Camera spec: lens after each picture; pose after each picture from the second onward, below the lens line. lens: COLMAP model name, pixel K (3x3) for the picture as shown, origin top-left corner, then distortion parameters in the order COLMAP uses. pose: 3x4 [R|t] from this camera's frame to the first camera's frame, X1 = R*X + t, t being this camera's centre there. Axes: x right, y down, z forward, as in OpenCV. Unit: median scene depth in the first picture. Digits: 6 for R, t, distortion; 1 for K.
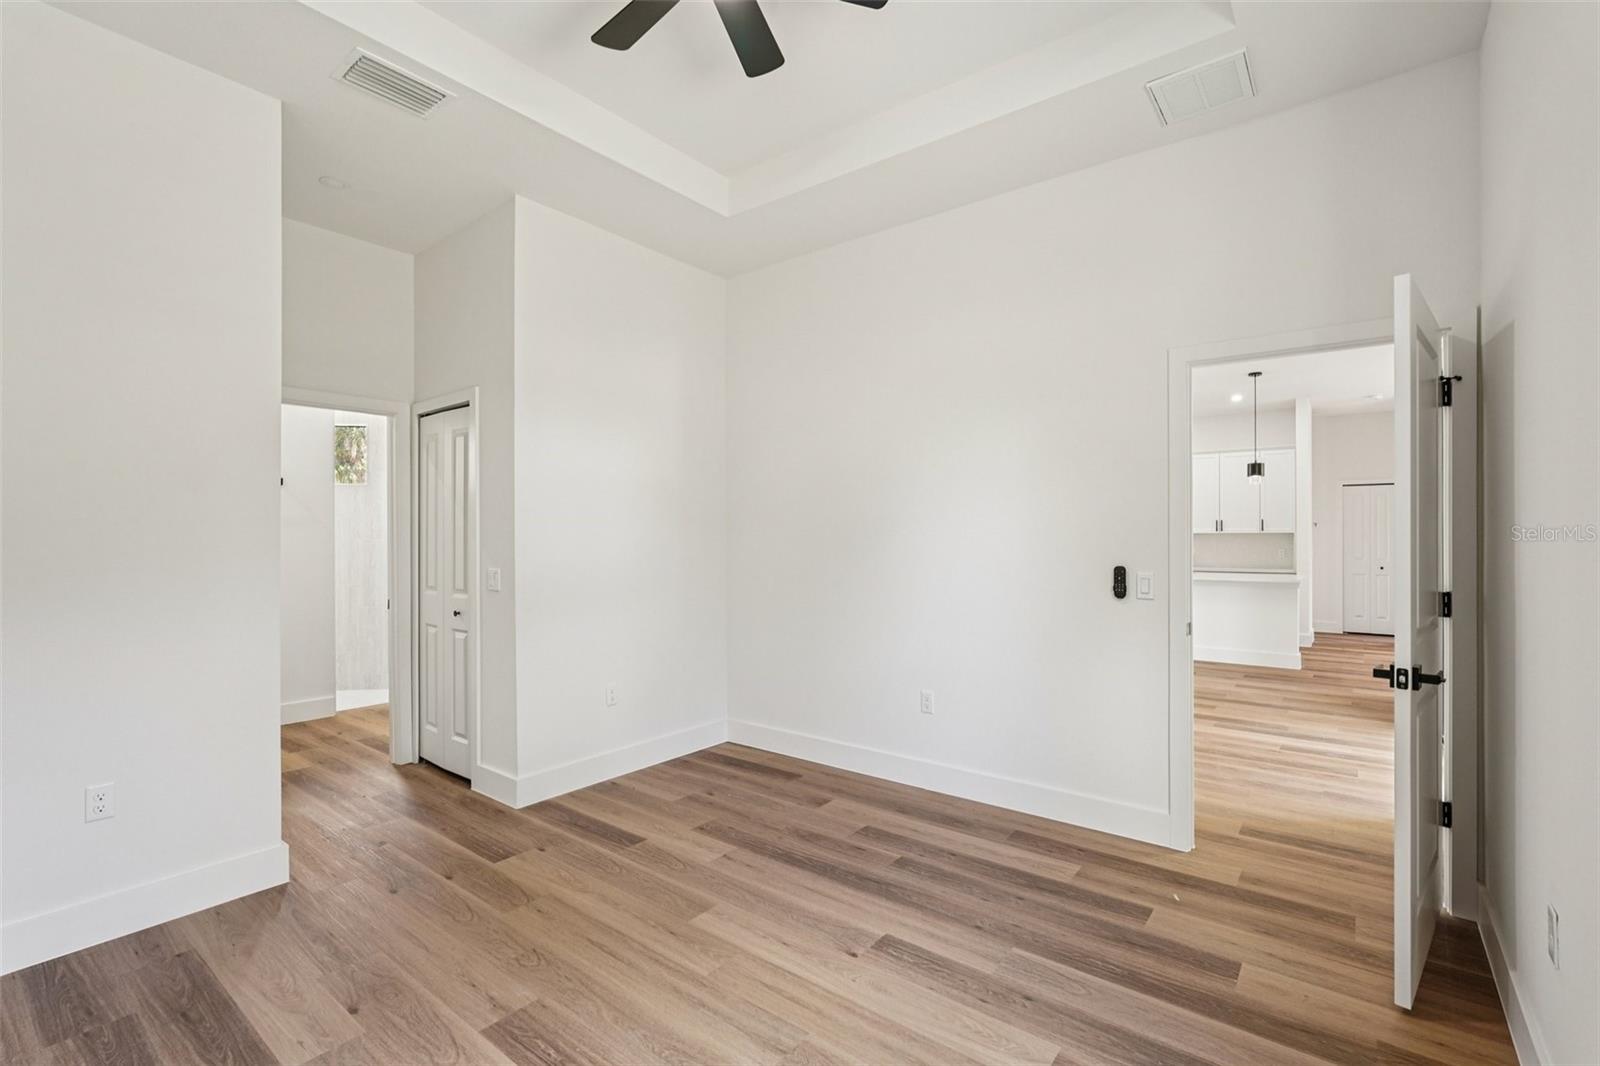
lens RADIAL K [[734.7, 0, 790.5], [0, 734.7, 534.1], [0, 0, 1]] dist [0.001295, 0.000107]
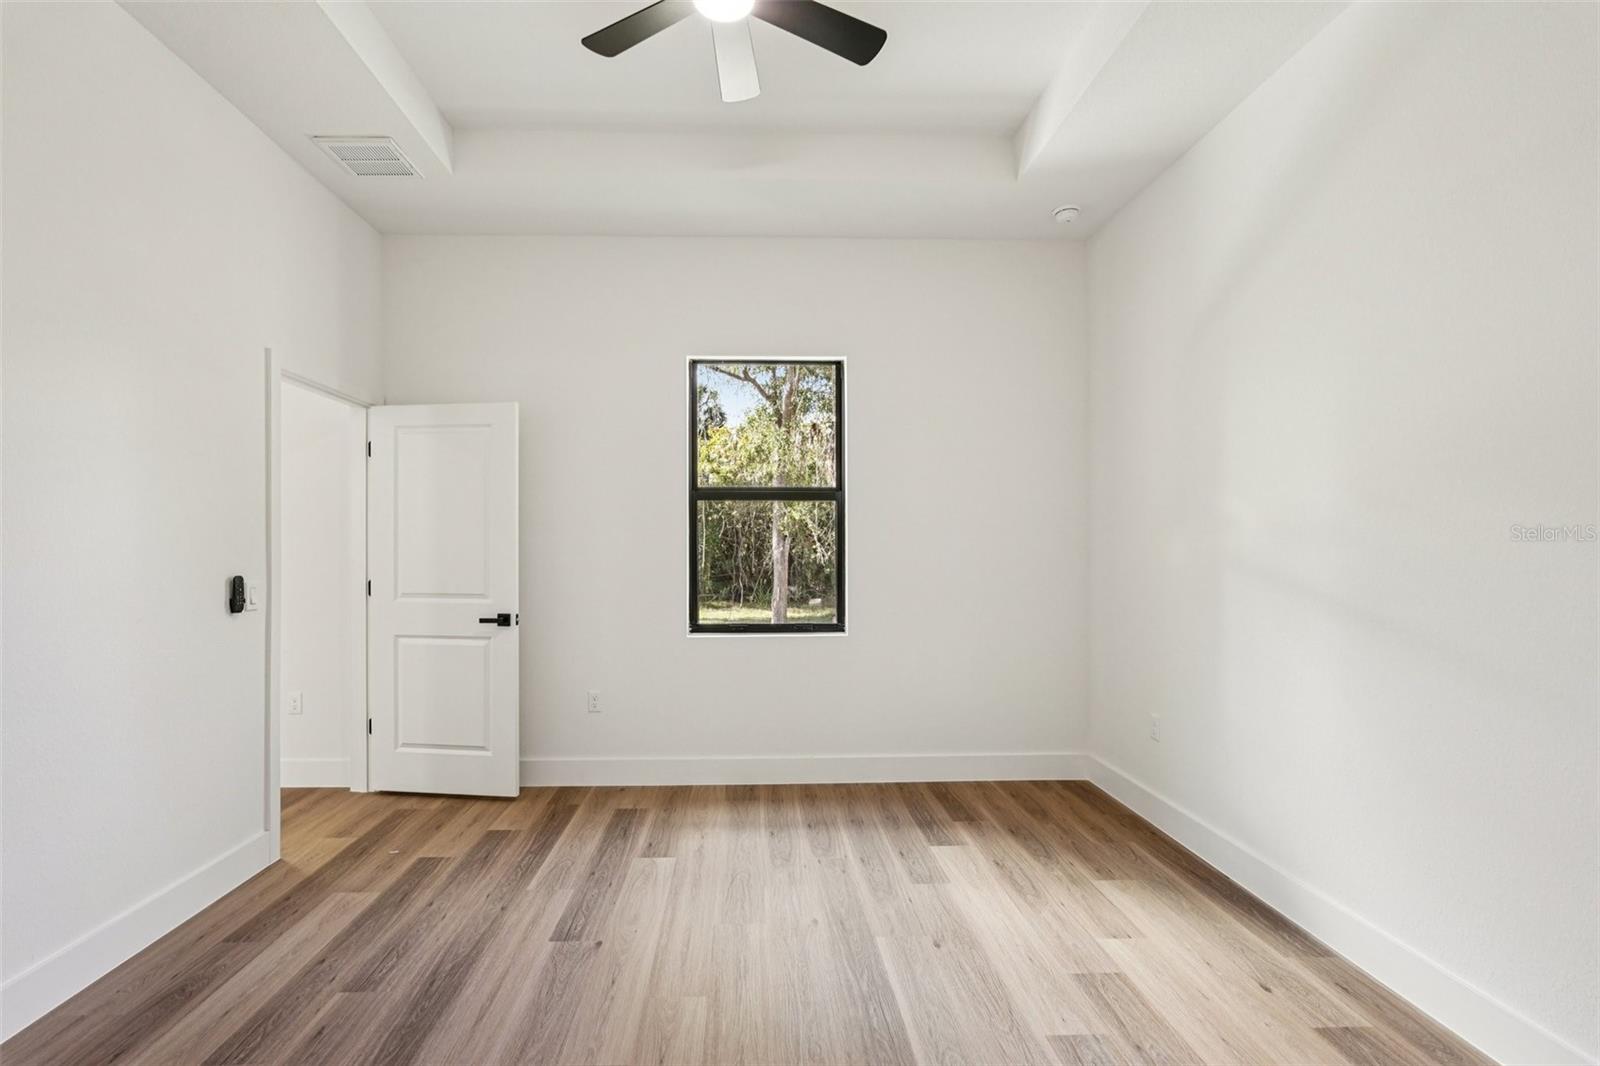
lens RADIAL K [[734.7, 0, 798.8], [0, 734.7, 564.0], [0, 0, 1]] dist [0.001295, 0.000107]
pose [[-0.686353, -0.013308, 0.727147, -0.785023], [0.001517, 0.999804, 0.019731, 0.017342], [-0.727267, 0.014646, -0.686199, 1.380057]]
